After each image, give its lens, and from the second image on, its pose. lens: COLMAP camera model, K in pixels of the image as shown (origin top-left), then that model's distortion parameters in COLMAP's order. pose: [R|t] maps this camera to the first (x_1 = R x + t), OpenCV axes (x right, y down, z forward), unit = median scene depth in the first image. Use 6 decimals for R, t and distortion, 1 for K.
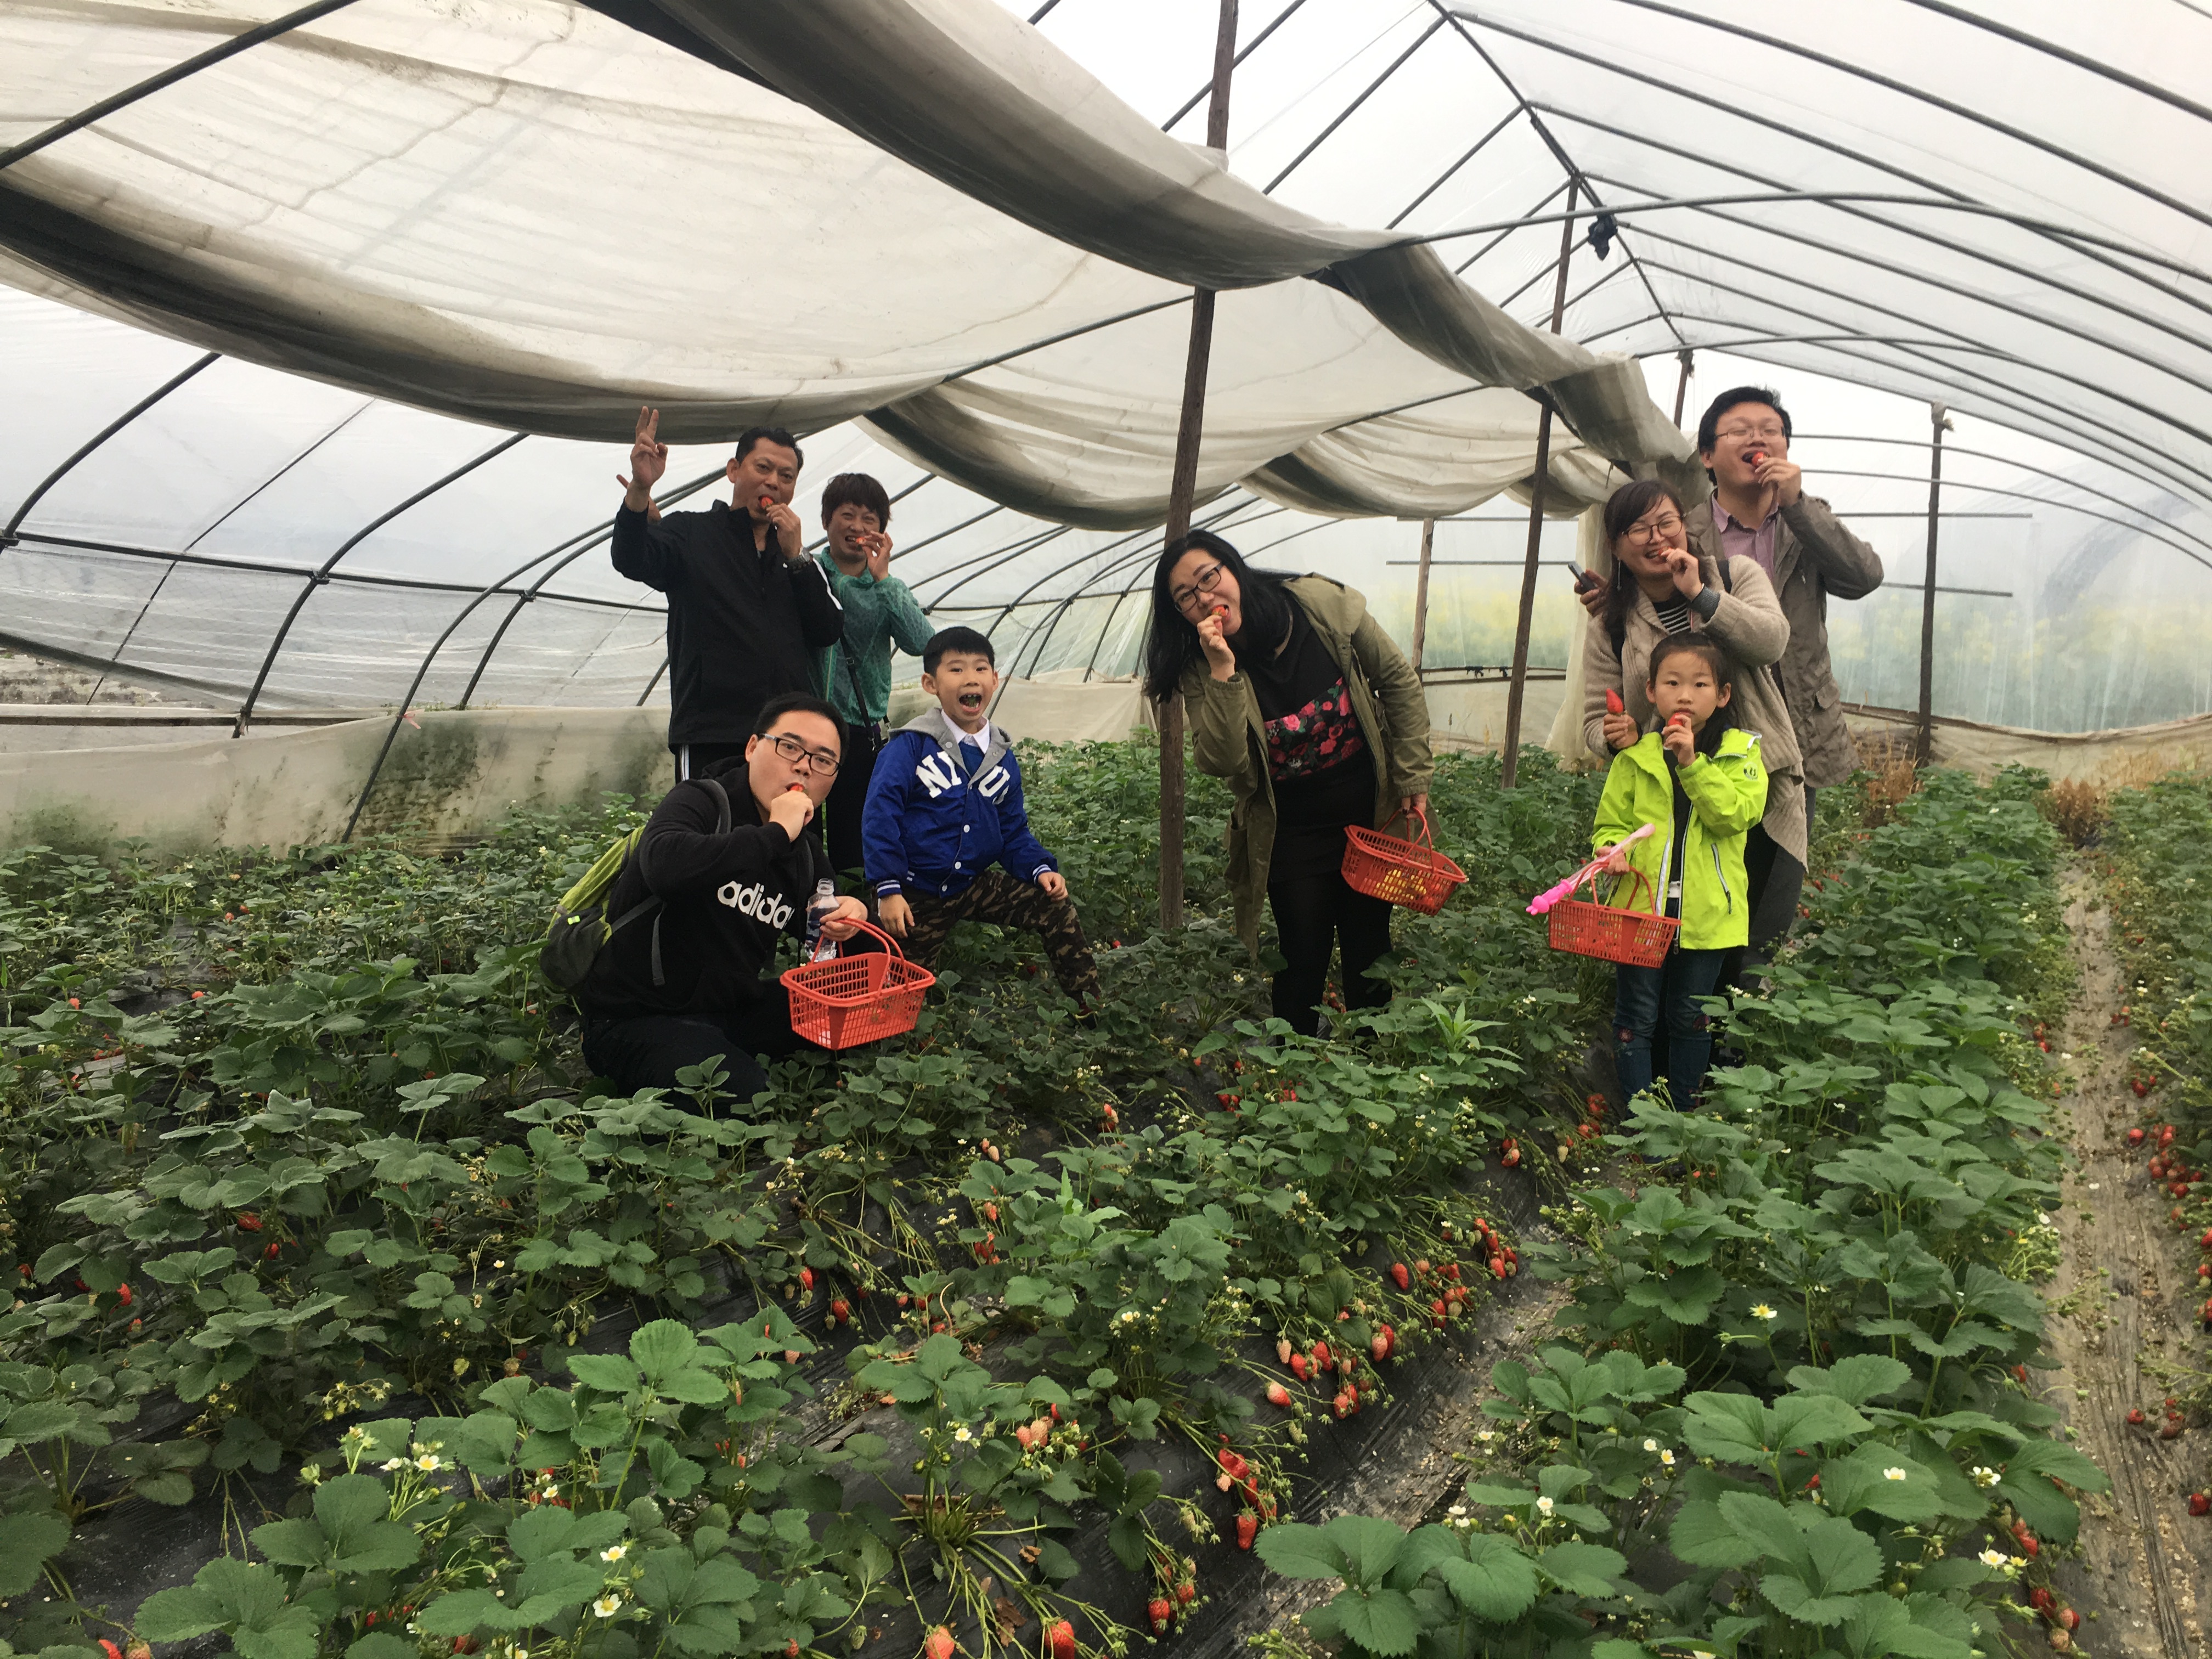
lens RADIAL K [[1867.0, 0, 1101.0], [0, 1867.0, 817.4], [0, 0, 1]] dist [0.058984, -0.073797]
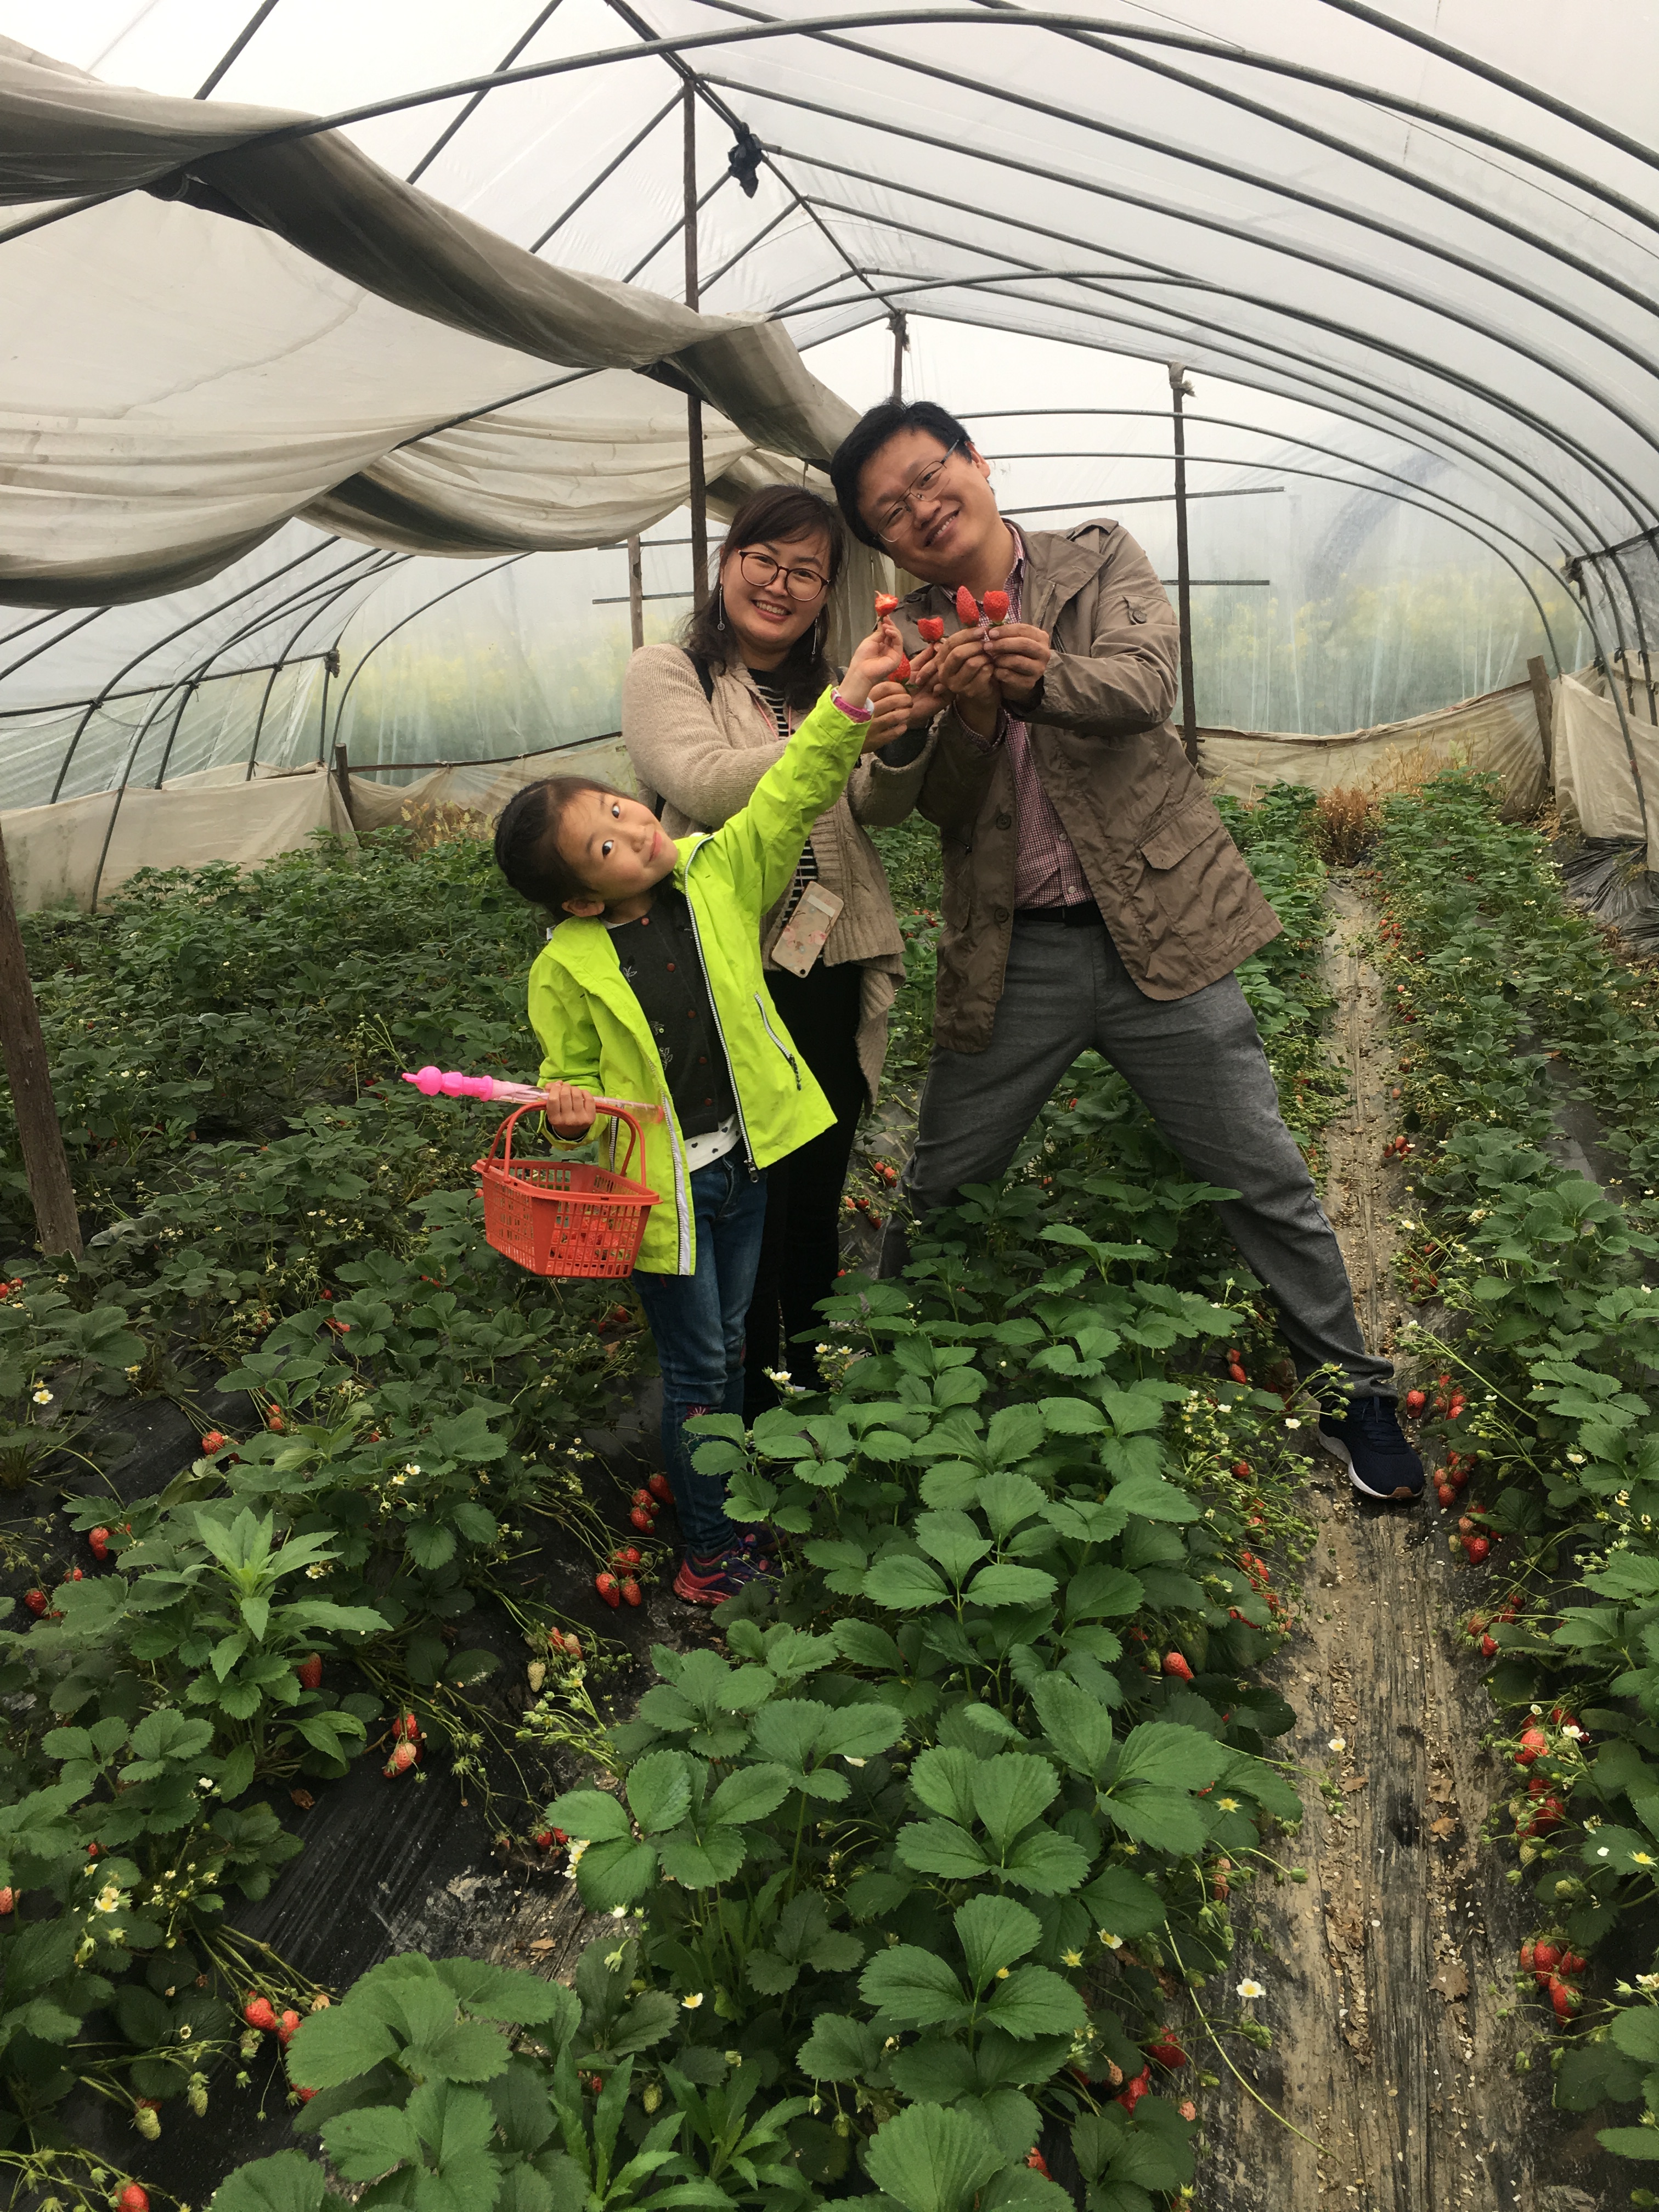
lens RADIAL K [[1867.0, 0, 820.6], [0, 1867.0, 1114.3], [0, 0, 1]] dist [0.058984, -0.073797]
pose [[0.975069, -0.135062, 0.176064, 0.090488], [0.109678, 0.983079, 0.146719, -0.025945], [-0.192901, -0.123751, 0.973383, 0.151904]]
